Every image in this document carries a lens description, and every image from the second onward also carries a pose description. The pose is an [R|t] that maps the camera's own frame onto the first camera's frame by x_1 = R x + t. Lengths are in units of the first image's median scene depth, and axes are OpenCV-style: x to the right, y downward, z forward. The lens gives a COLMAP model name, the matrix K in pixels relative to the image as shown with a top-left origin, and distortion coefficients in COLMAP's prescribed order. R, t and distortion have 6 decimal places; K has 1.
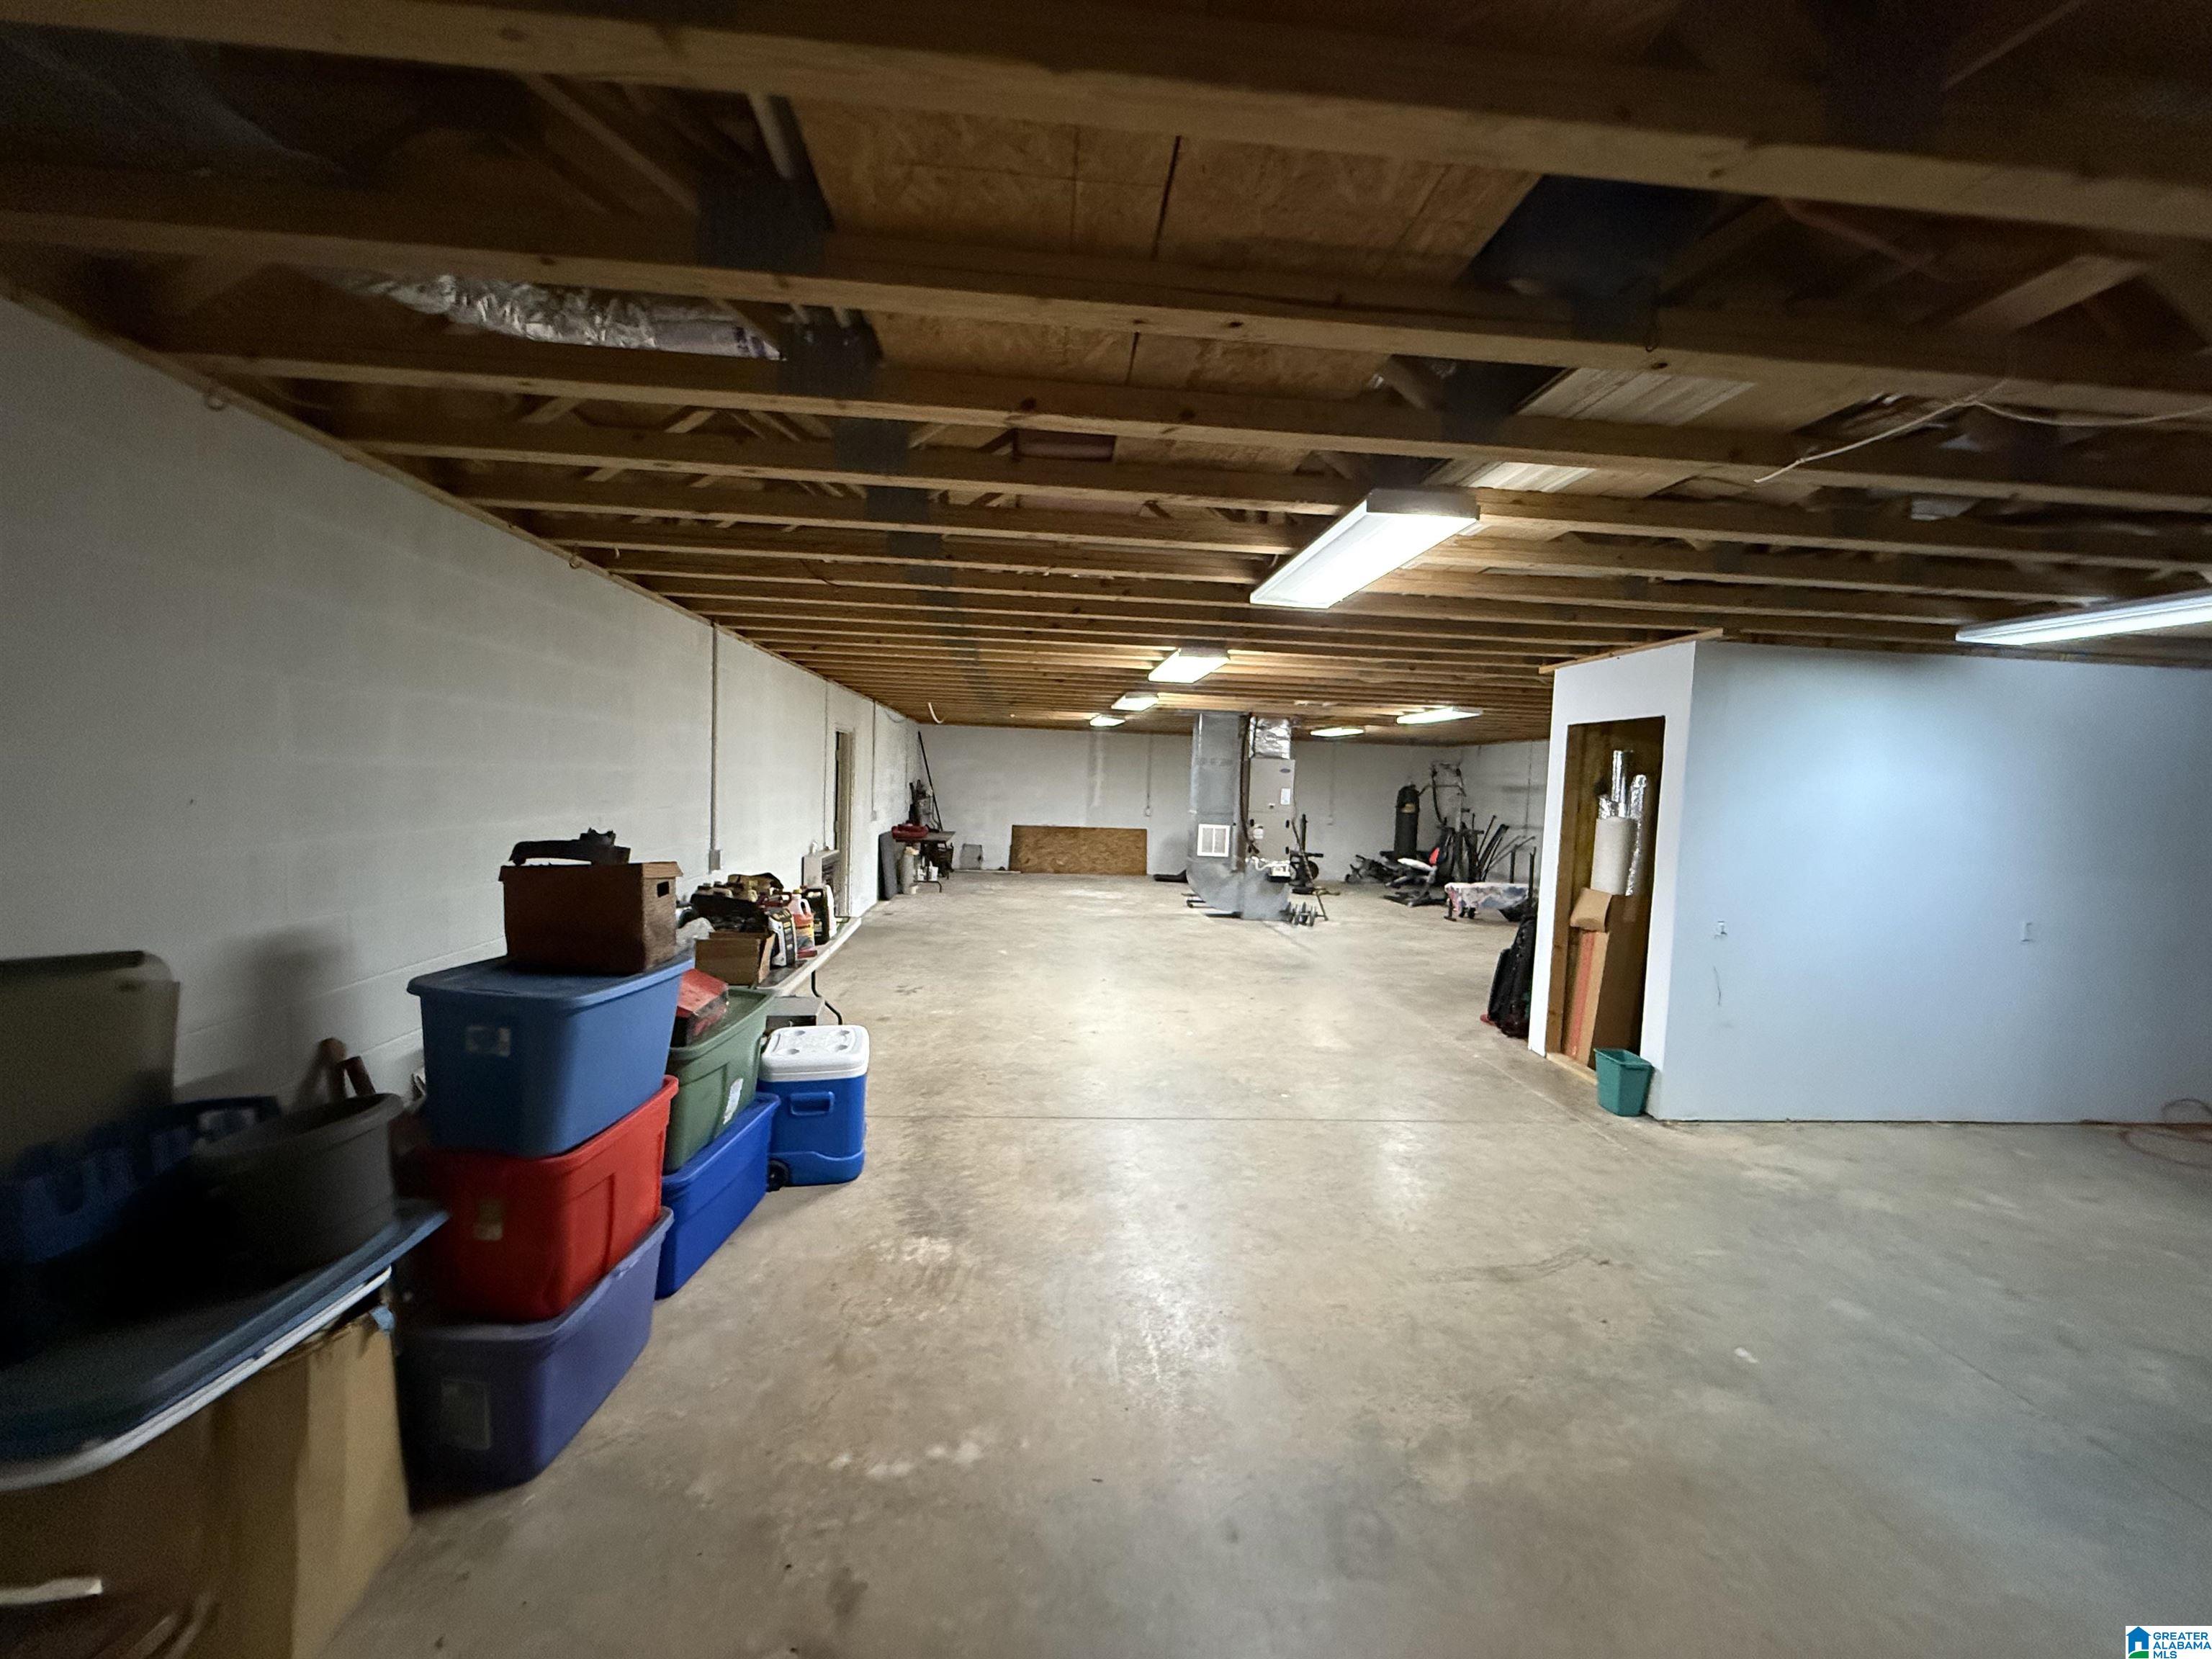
lens RADIAL K [[880.5, 0, 1103.9], [0, 880.5, 829.3], [0, 0, 1]] dist [-0.000940, 0.000538]
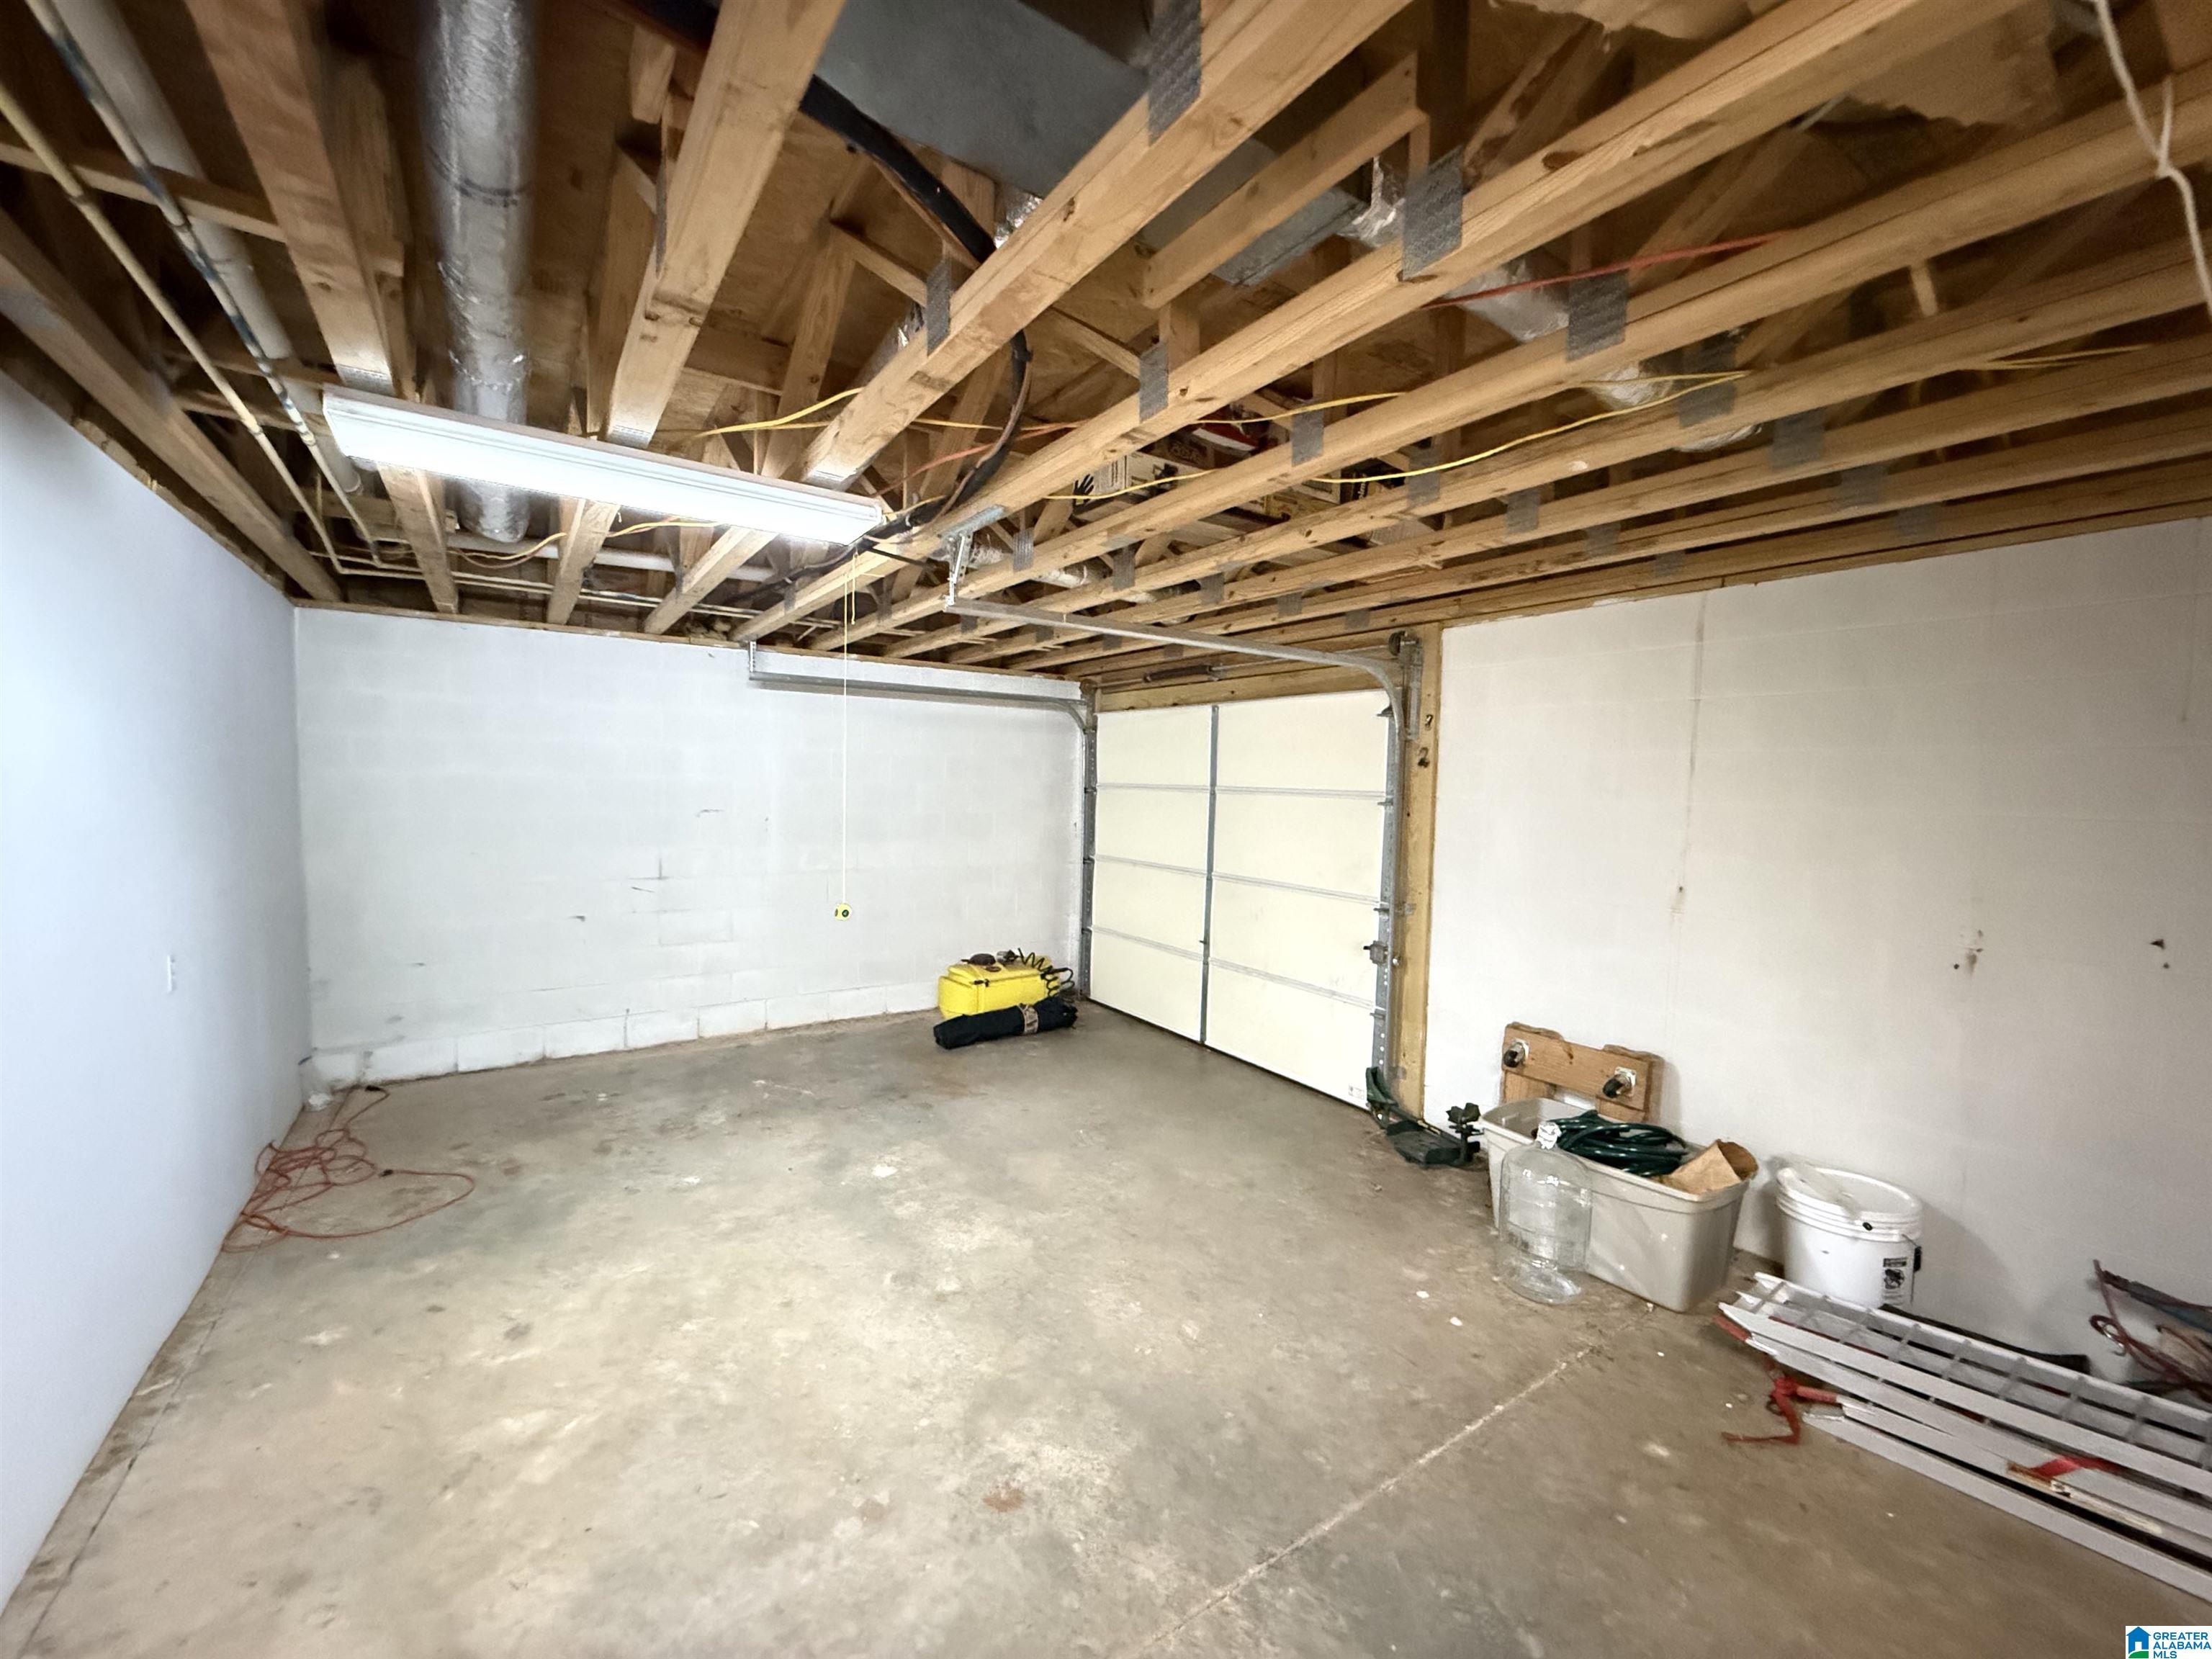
lens RADIAL K [[880.5, 0, 1097.8], [0, 880.5, 823.9], [0, 0, 1]] dist [-0.000940, 0.000538]
pose [[-0.484225, -0.092567, 0.870033, 0.289828], [0.009137, 0.993798, 0.110821, -0.039675], [-0.874896, 0.061612, -0.480376, 0.776811]]
